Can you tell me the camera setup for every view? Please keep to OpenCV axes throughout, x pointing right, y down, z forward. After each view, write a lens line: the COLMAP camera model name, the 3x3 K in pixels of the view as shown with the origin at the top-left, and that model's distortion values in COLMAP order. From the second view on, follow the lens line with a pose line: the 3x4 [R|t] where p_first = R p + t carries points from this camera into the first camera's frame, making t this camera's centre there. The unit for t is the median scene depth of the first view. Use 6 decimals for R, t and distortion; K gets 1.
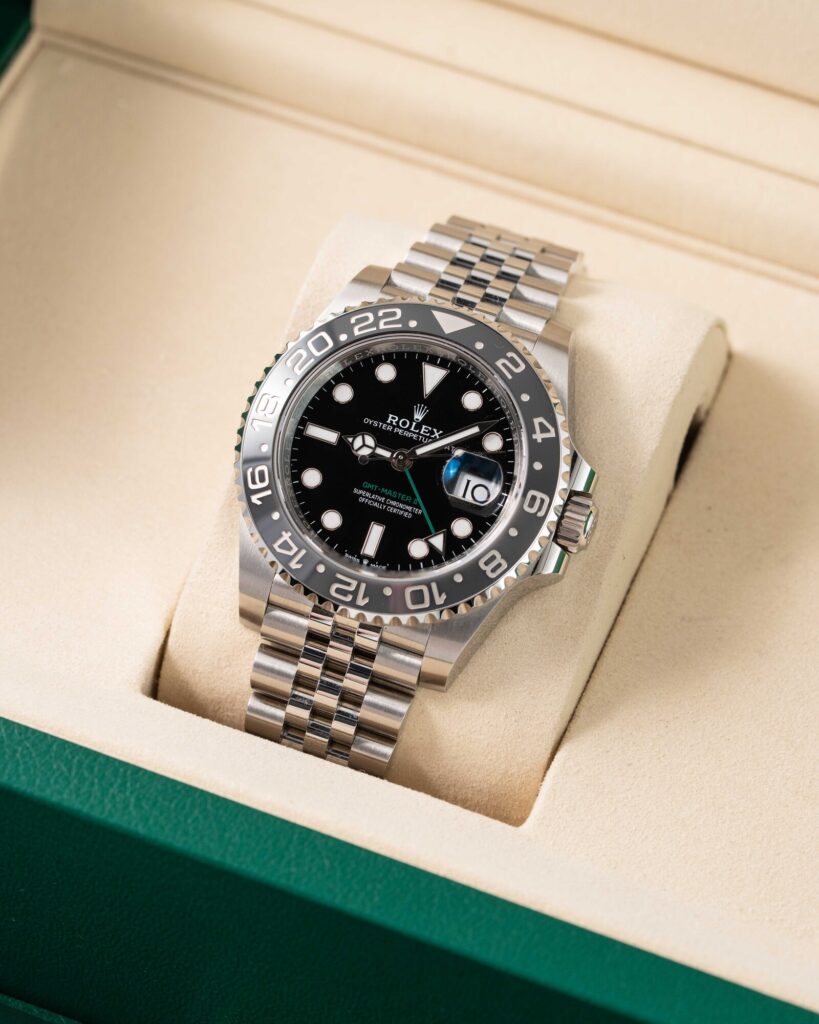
lens RADIAL K [[4018.3, 0, 409.5], [0, 4018.3, 512.0], [0, 0, 1]] dist [0.135571, -0.713216]
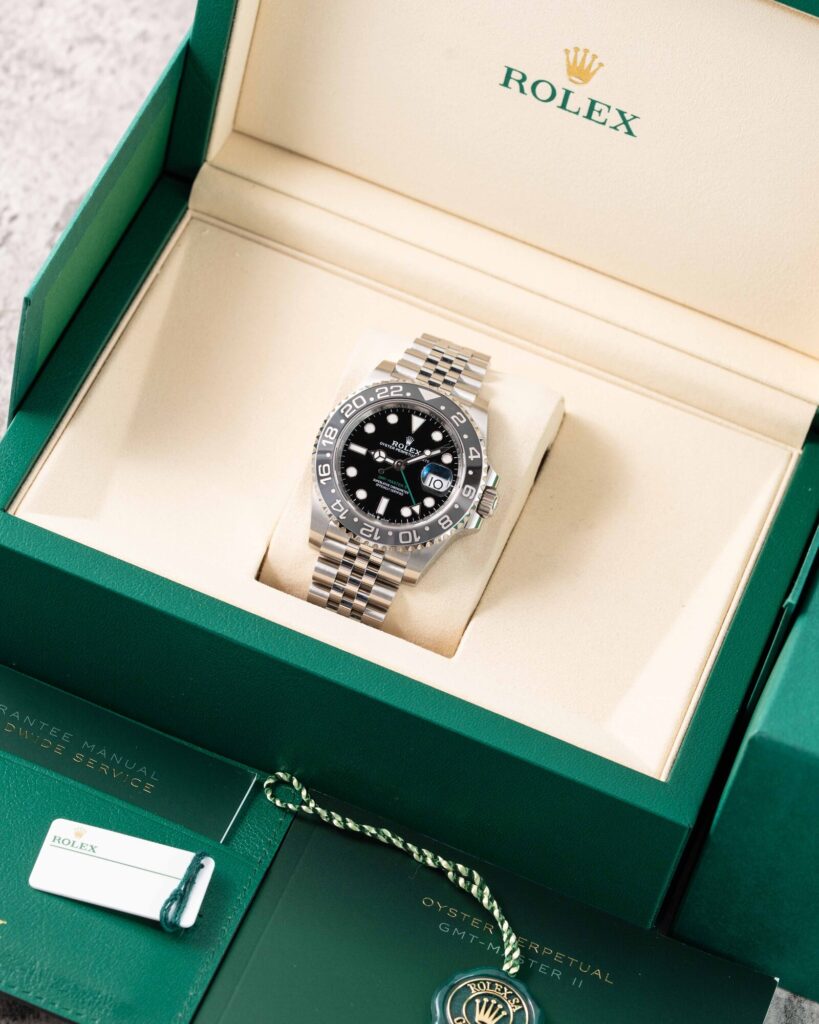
lens RADIAL K [[4018.3, 0, 409.5], [0, 4018.3, 512.0], [0, 0, 1]] dist [0.135571, -0.713216]
pose [[0.993991, 0.053093, 0.095727, -0.178628], [-0.055508, 0.998199, 0.022750, -0.034369], [-0.094346, -0.027927, 0.995148, -0.904810]]
